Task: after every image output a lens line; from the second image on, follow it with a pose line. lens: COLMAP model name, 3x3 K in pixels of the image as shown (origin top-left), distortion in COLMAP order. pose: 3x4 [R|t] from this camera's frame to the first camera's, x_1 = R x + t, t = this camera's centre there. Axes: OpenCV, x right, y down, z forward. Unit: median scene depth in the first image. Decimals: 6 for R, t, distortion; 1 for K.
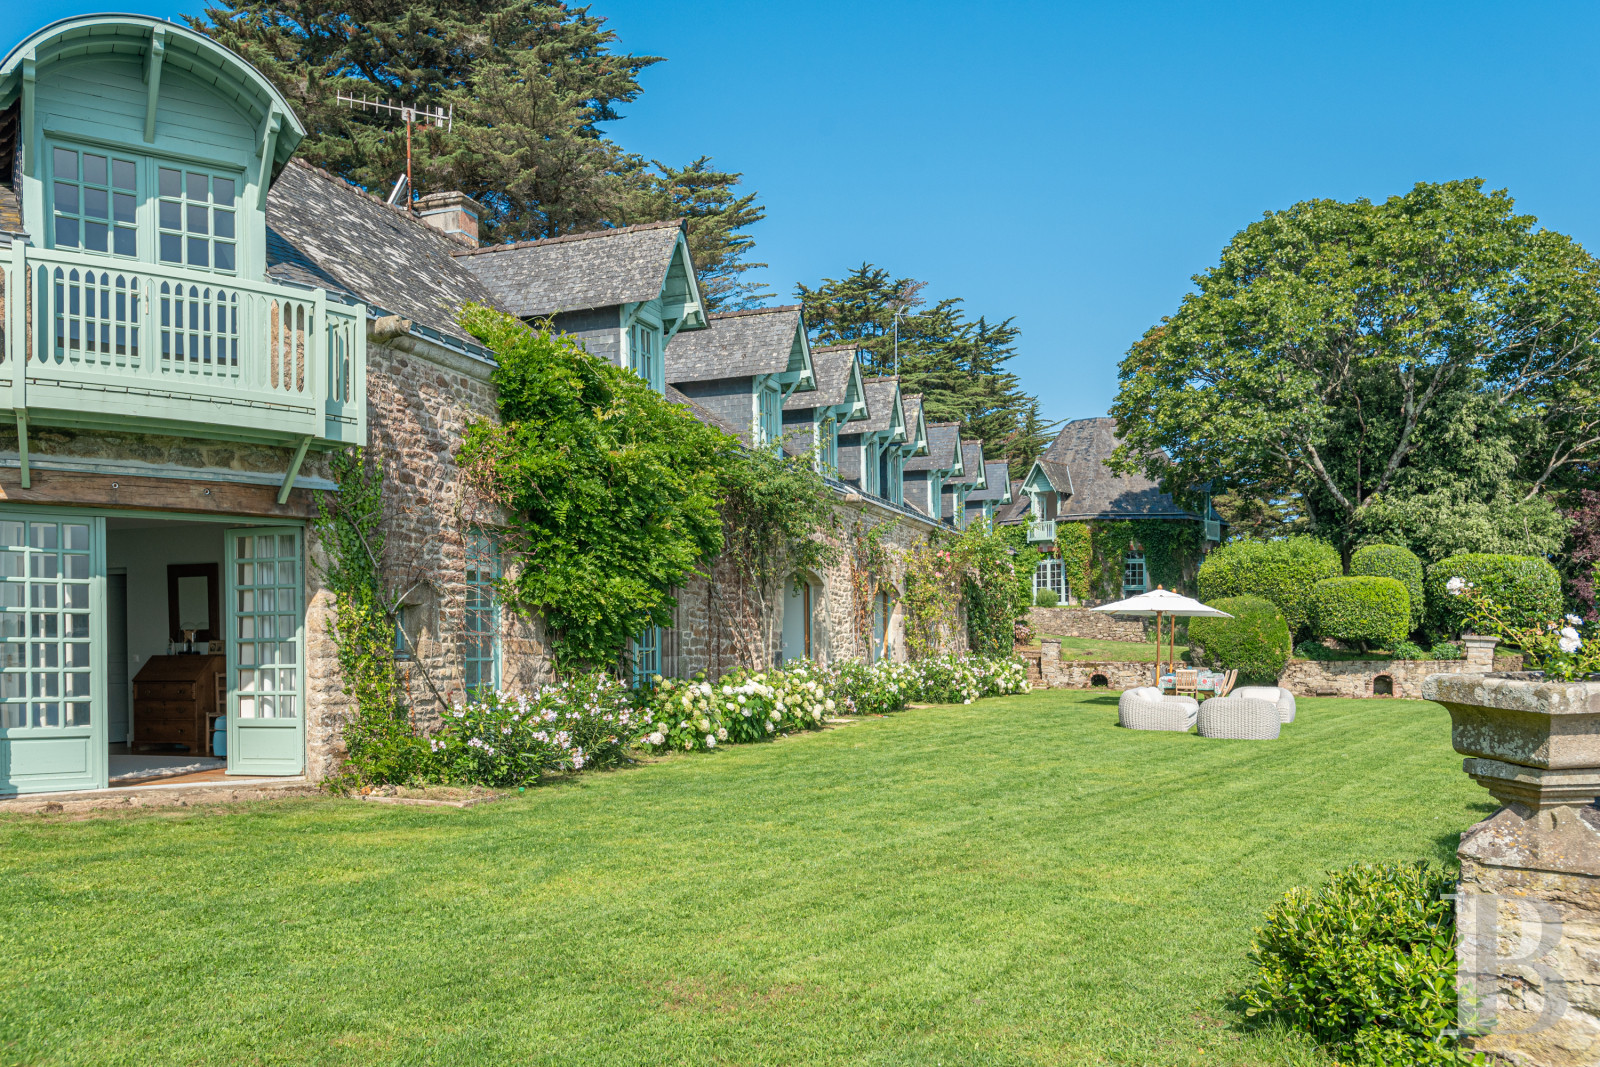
lens RADIAL K [[1250.5, 0, 823.5], [0, 1250.5, 638.5], [0, 0, 1]] dist [0.019247, -0.007599]
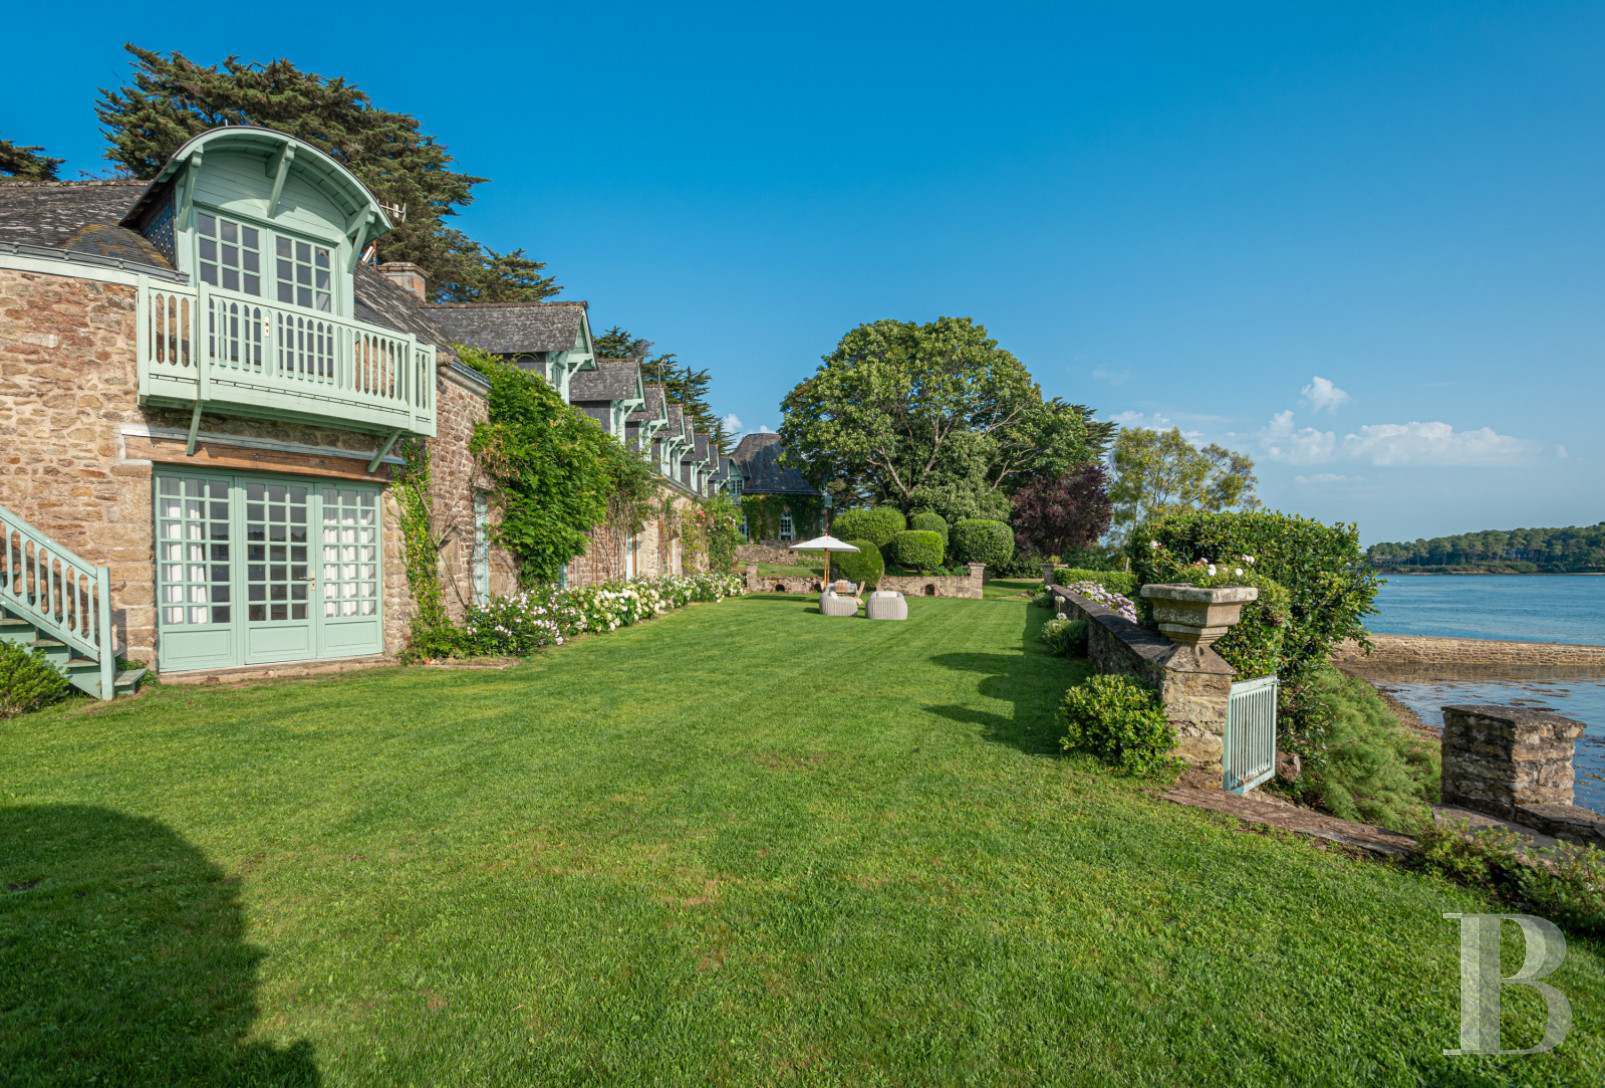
lens RADIAL K [[759.4, 0, 808.1], [0, 759.4, 573.9], [0, 0, 1]] dist [0.014869, -0.000048]
pose [[0.953876, 0.001809, 0.300194, -0.074029], [-0.006333, 0.999881, 0.014098, -0.000695], [-0.300133, -0.015349, 0.953774, -0.011024]]
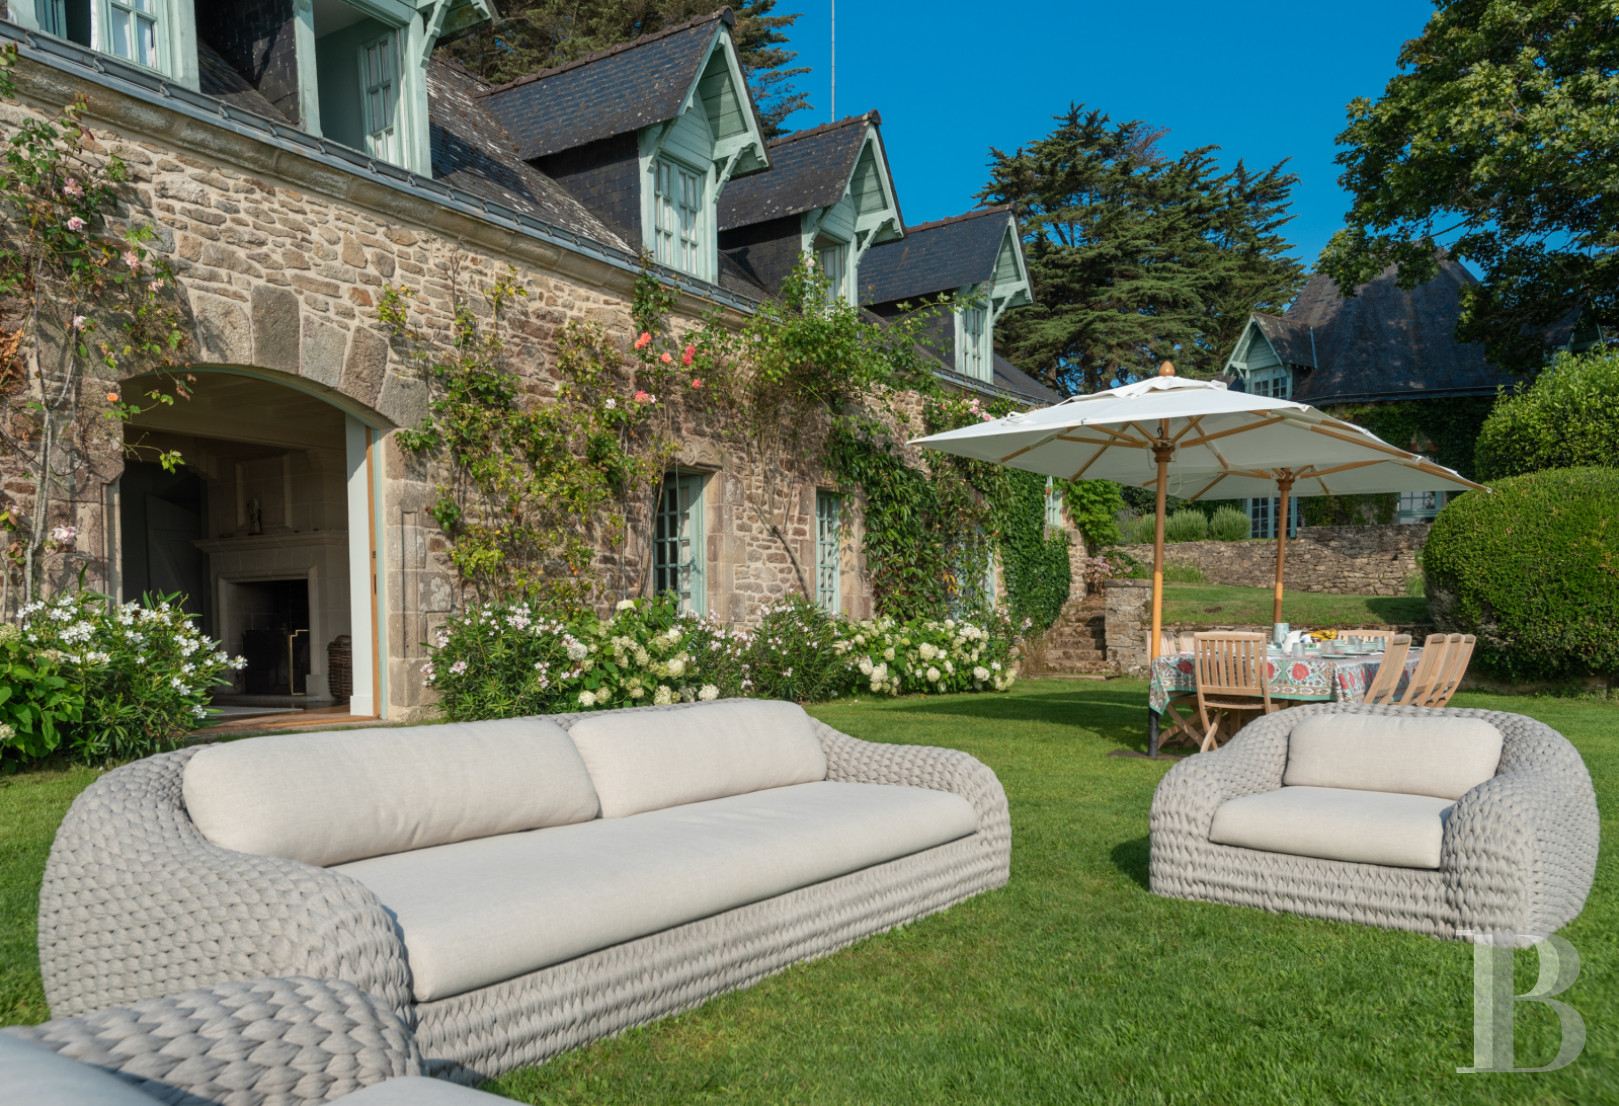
lens RADIAL K [[1243.9, 0, 811.5], [0, 1243.9, 674.5], [0, 0, 1]] dist [0.085071, 0.019690]
pose [[0.965265, 0.006605, -0.261188, 0.260753], [0.005391, 0.998964, 0.045186, 0.020666], [0.261216, -0.045025, 0.964230, 0.657050]]
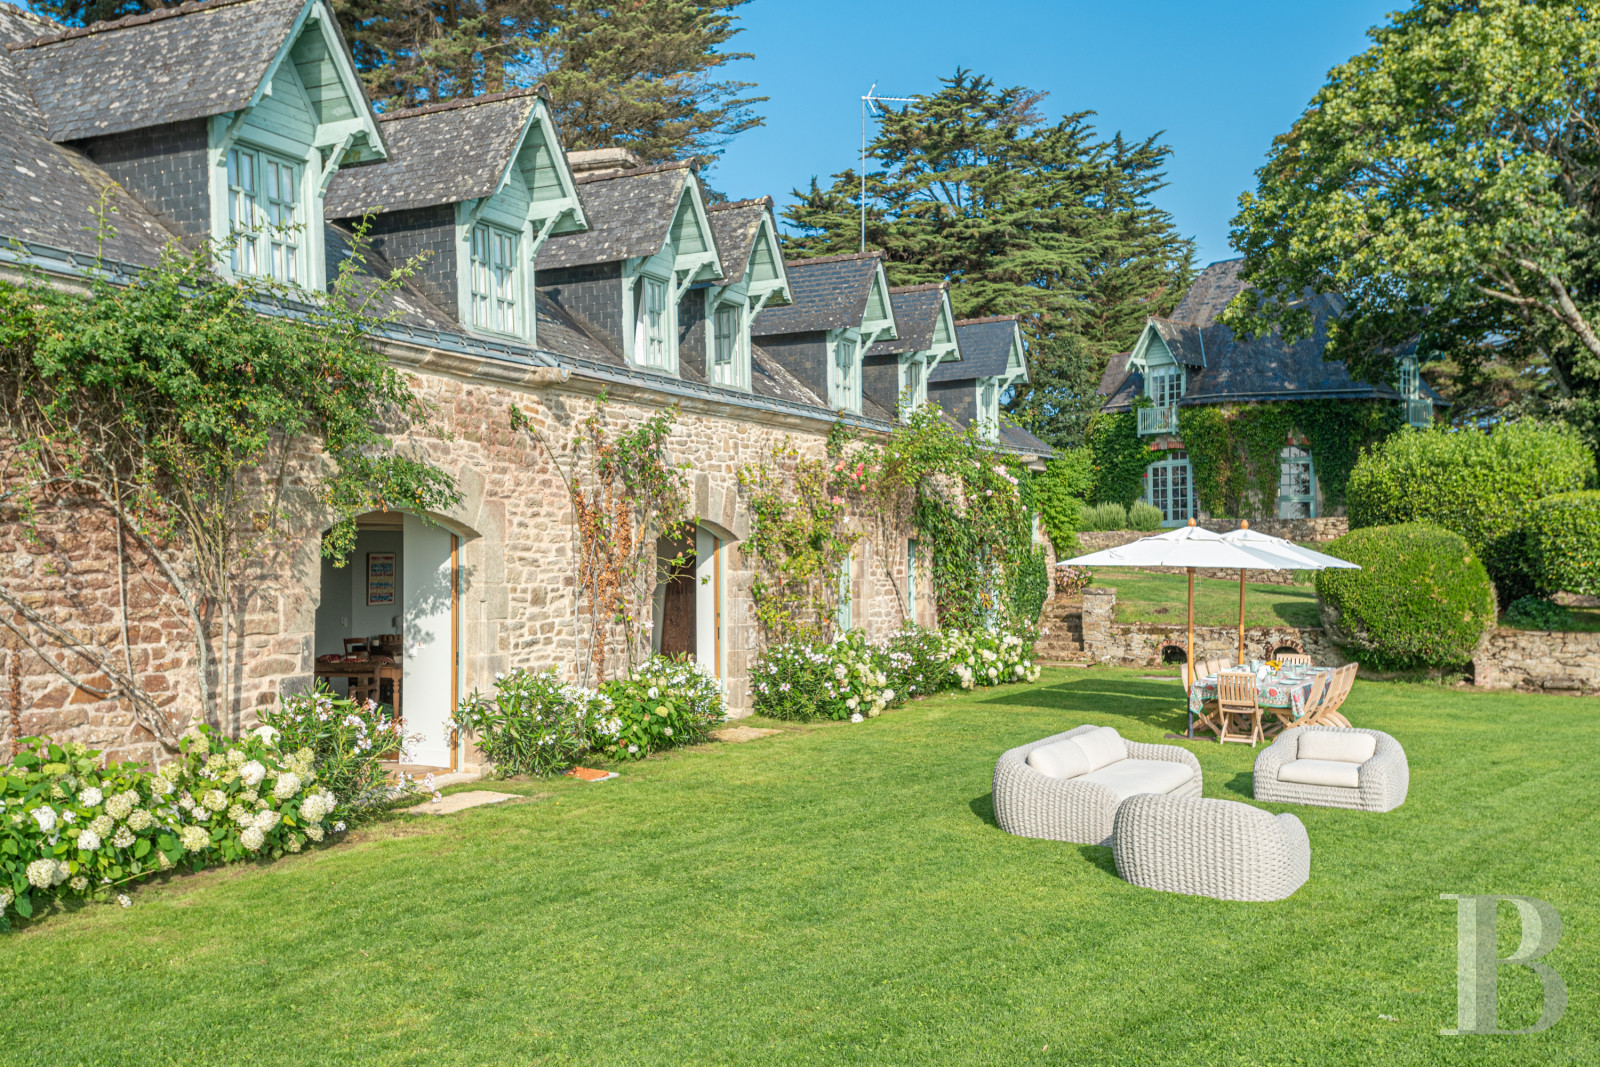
lens RADIAL K [[1457.1, 0, 811.3], [0, 1457.1, 535.1], [0, 0, 1]] dist [0.172843, 0.000000]
pose [[0.992159, -0.002474, -0.124955, 0.176339], [0.001489, 0.999967, -0.007975, -0.029571], [0.124971, 0.007726, 0.992130, 0.305113]]
